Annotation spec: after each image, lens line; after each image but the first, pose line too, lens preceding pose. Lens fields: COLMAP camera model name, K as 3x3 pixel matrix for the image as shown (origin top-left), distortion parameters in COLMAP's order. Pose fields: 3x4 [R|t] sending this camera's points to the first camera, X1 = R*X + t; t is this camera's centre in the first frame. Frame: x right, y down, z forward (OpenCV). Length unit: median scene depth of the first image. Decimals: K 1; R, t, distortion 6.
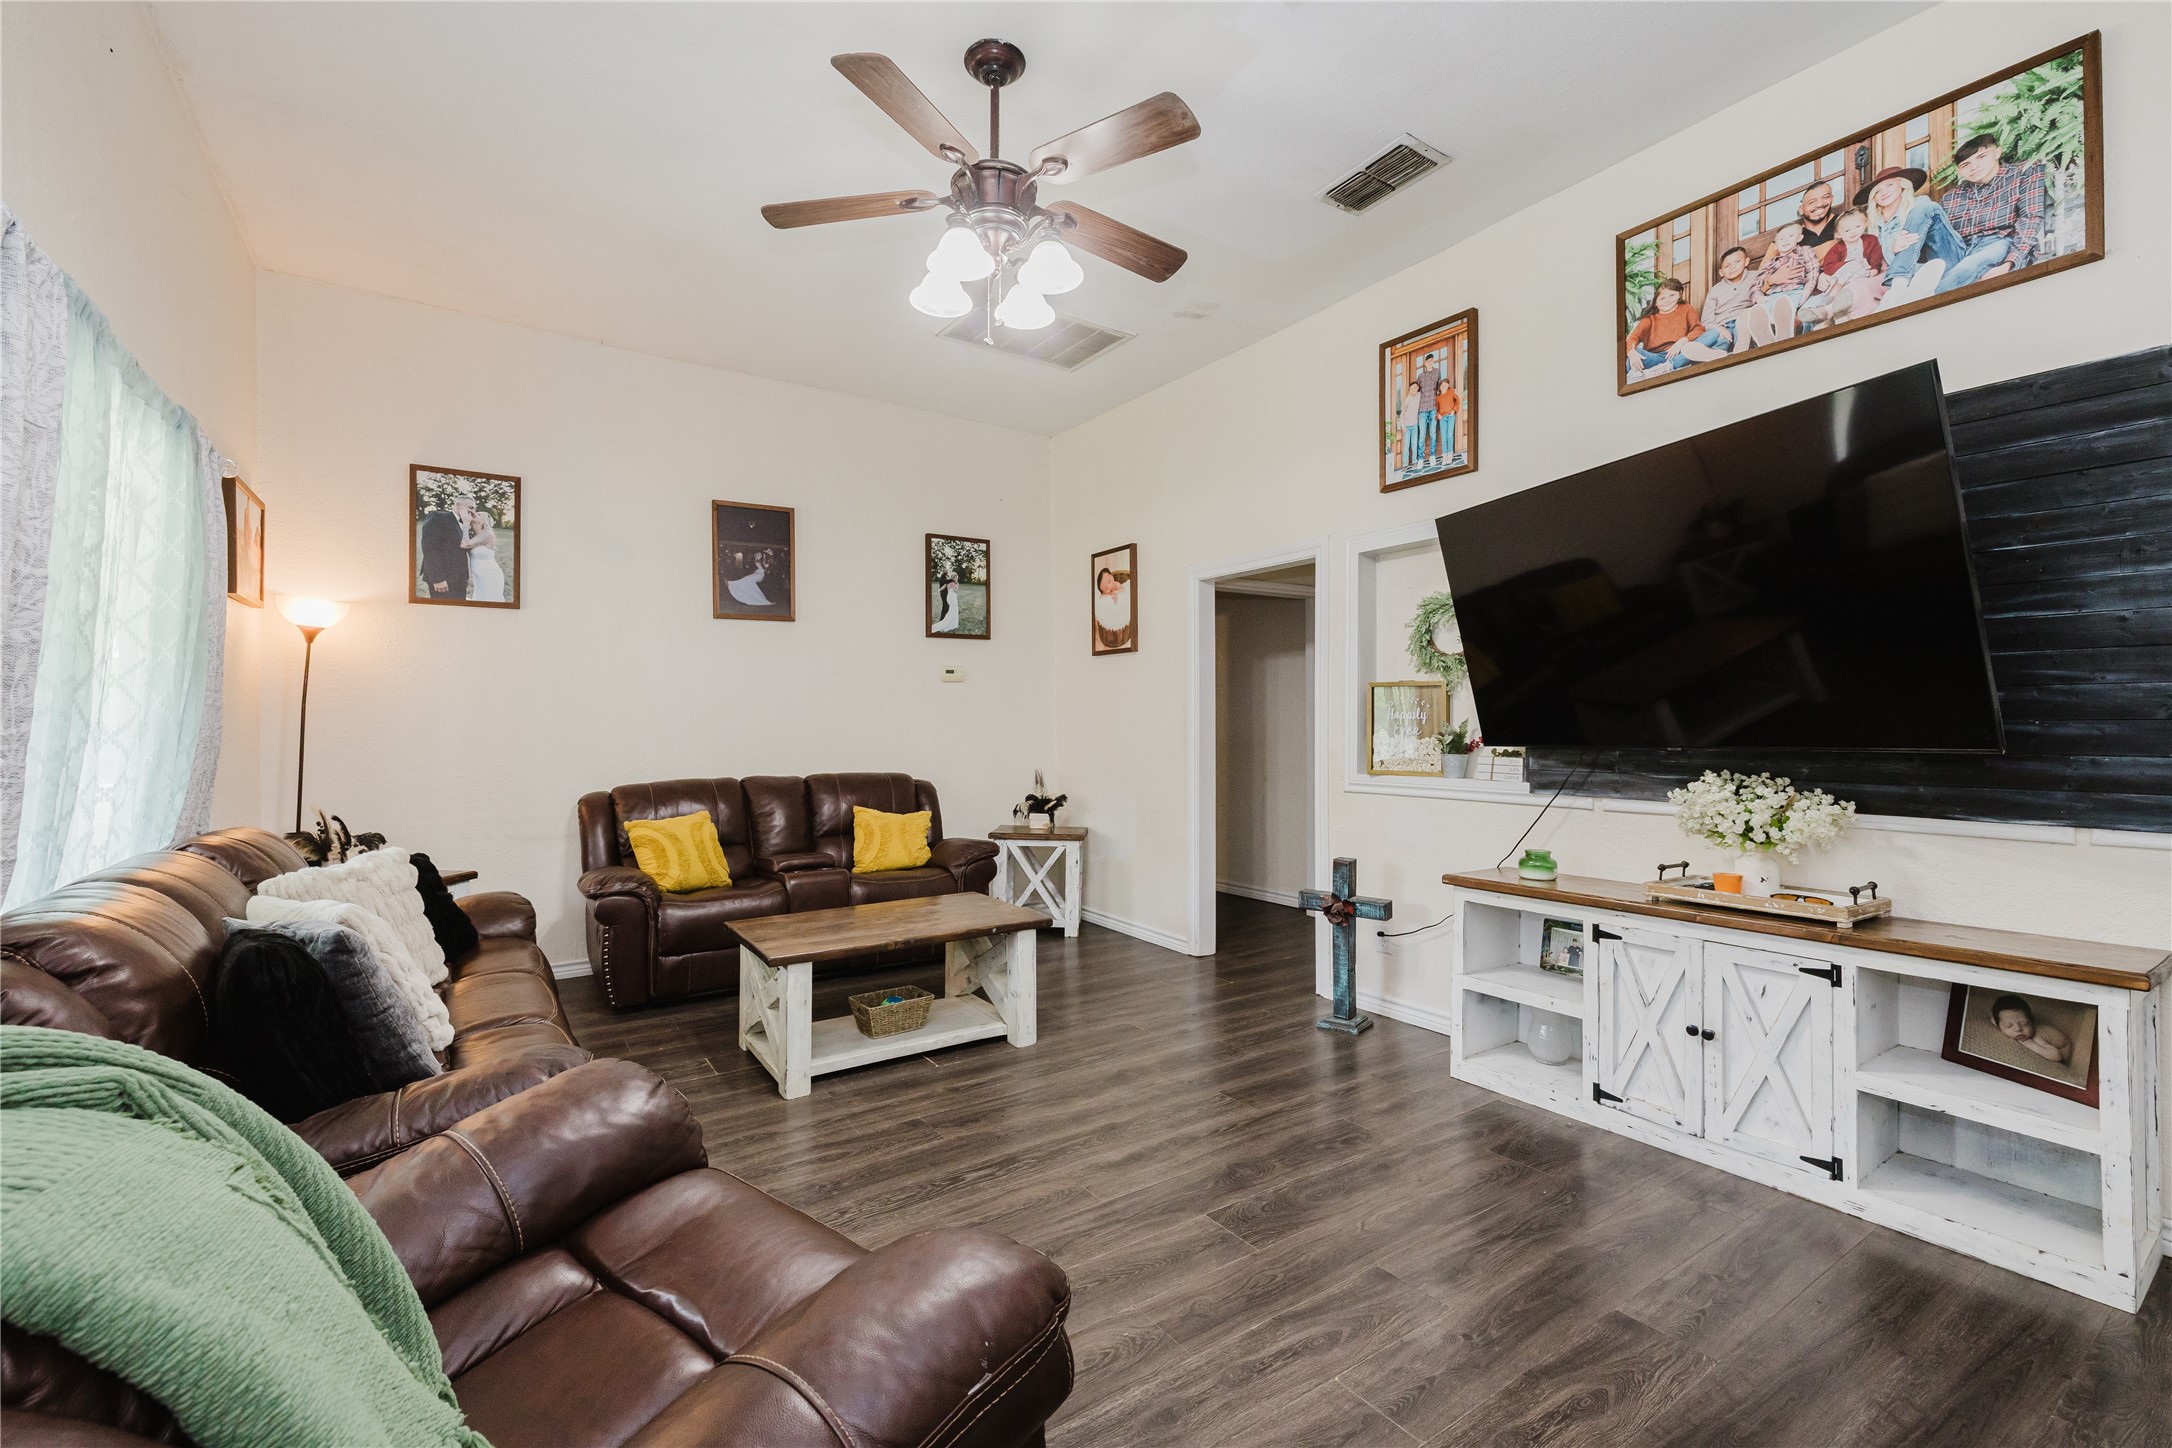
lens RADIAL K [[921.5, 0, 1081.0], [0, 921.5, 721.9], [0, 0, 1]] dist [0.005114, 0.000567]
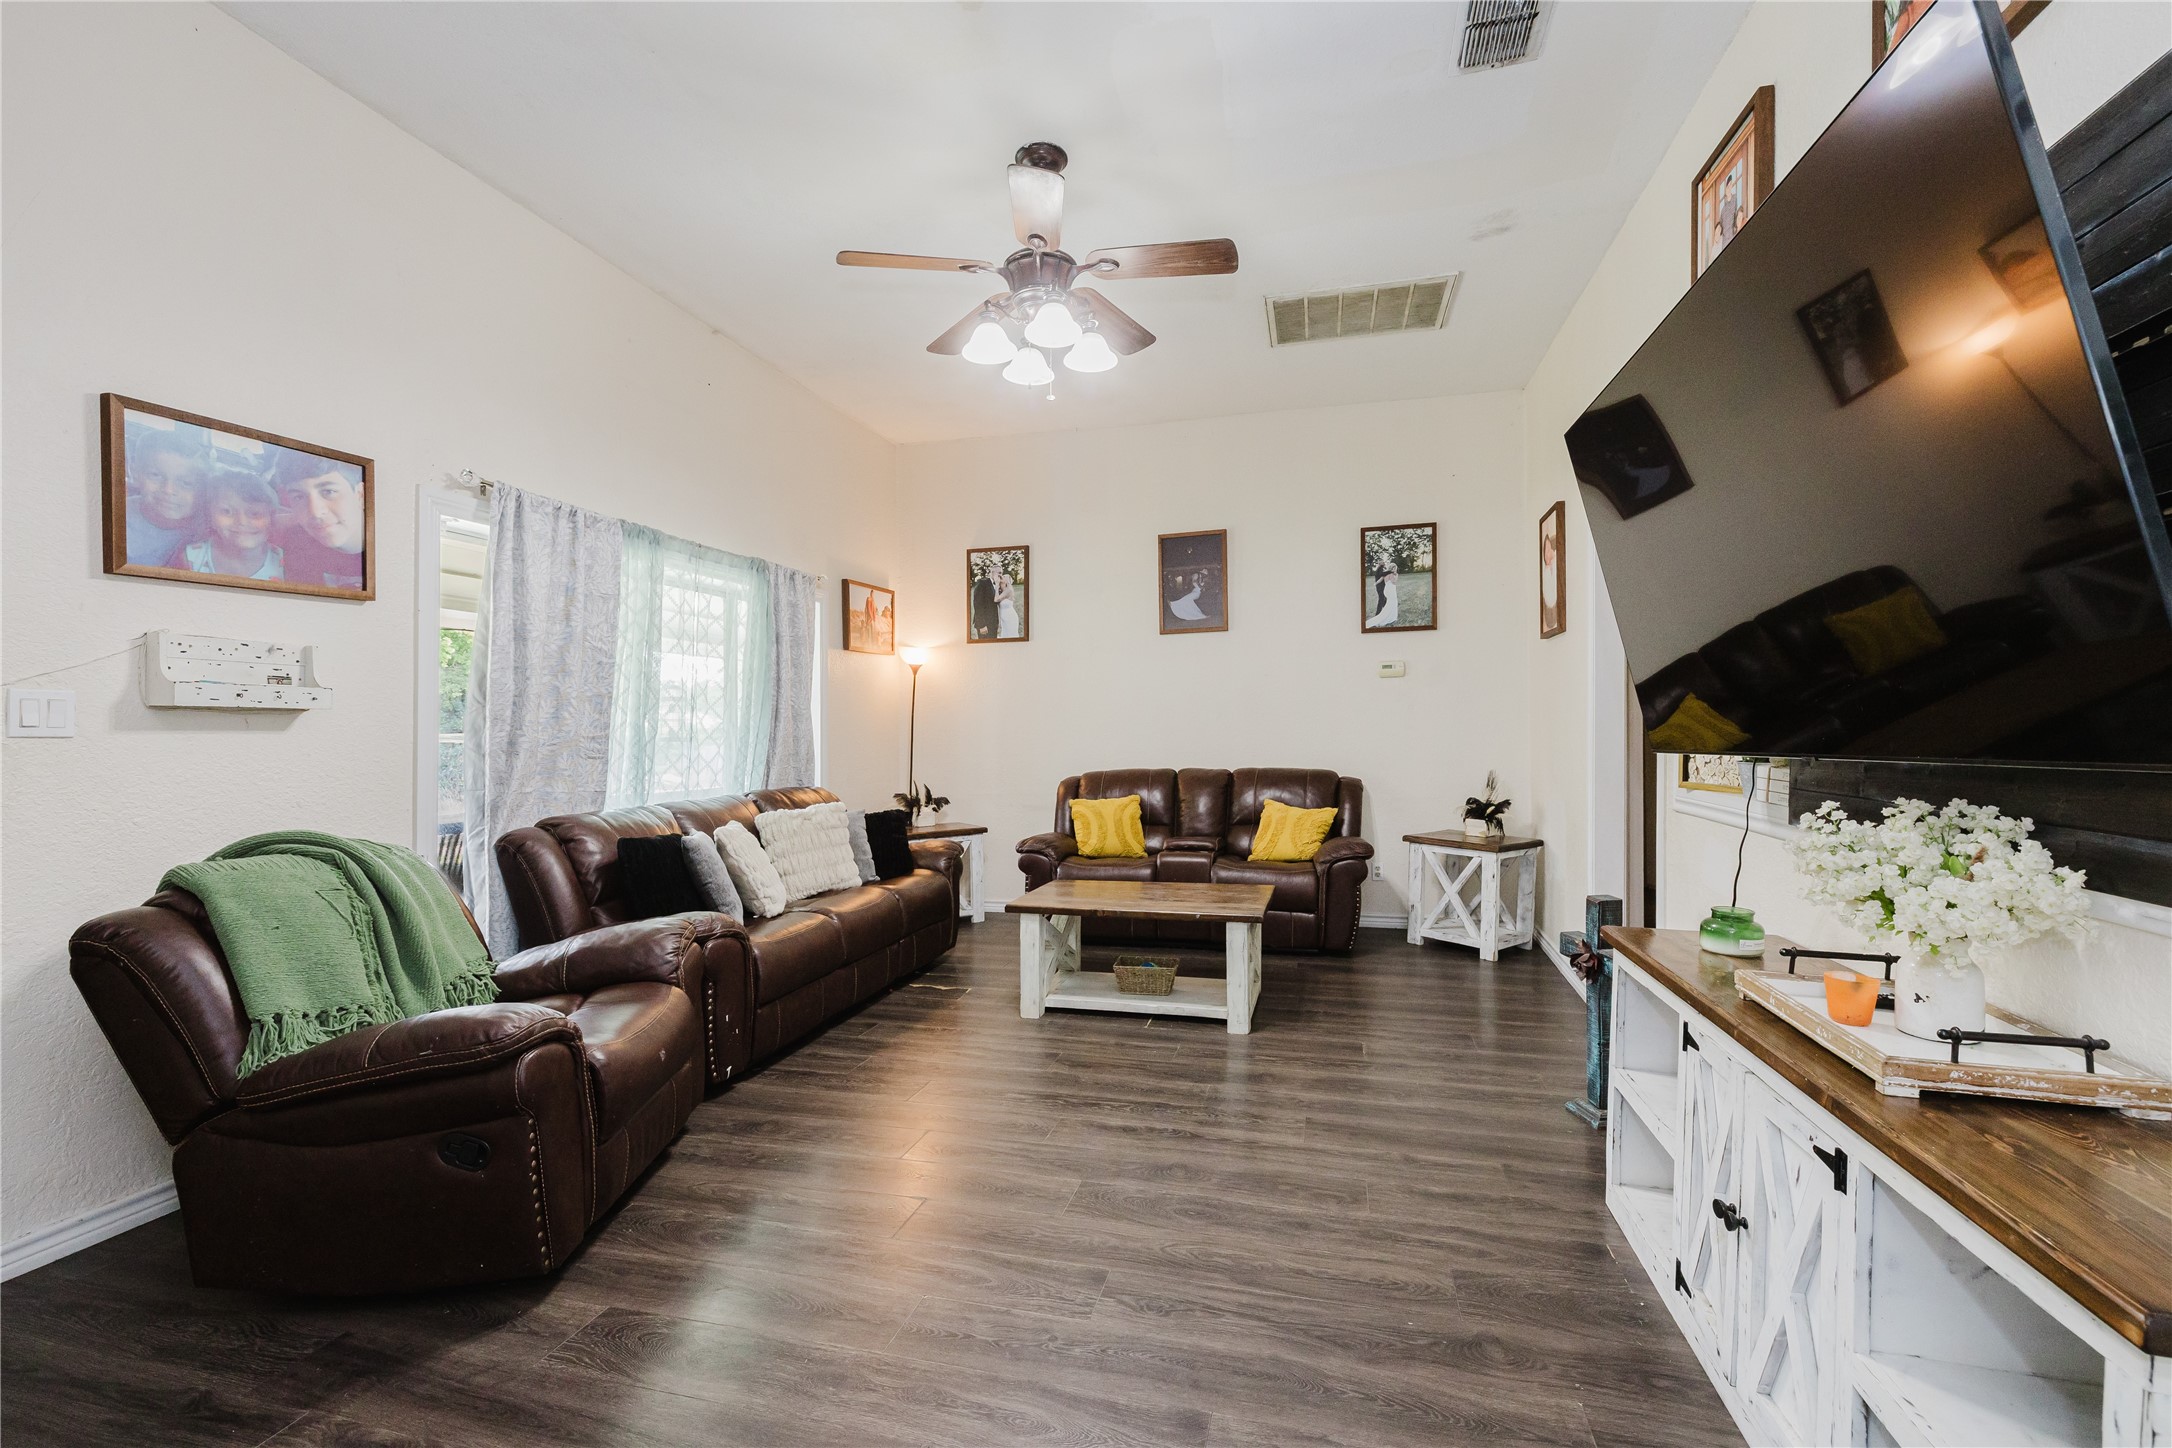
lens RADIAL K [[921.5, 0, 1084.3], [0, 921.5, 730.9], [0, 0, 1]] dist [0.005114, 0.000567]
pose [[0.663082, -0.002077, -0.748544, 0.425264], [0.013318, 0.999871, 0.009023, -0.000027], [0.748428, -0.015952, 0.663024, 0.134189]]
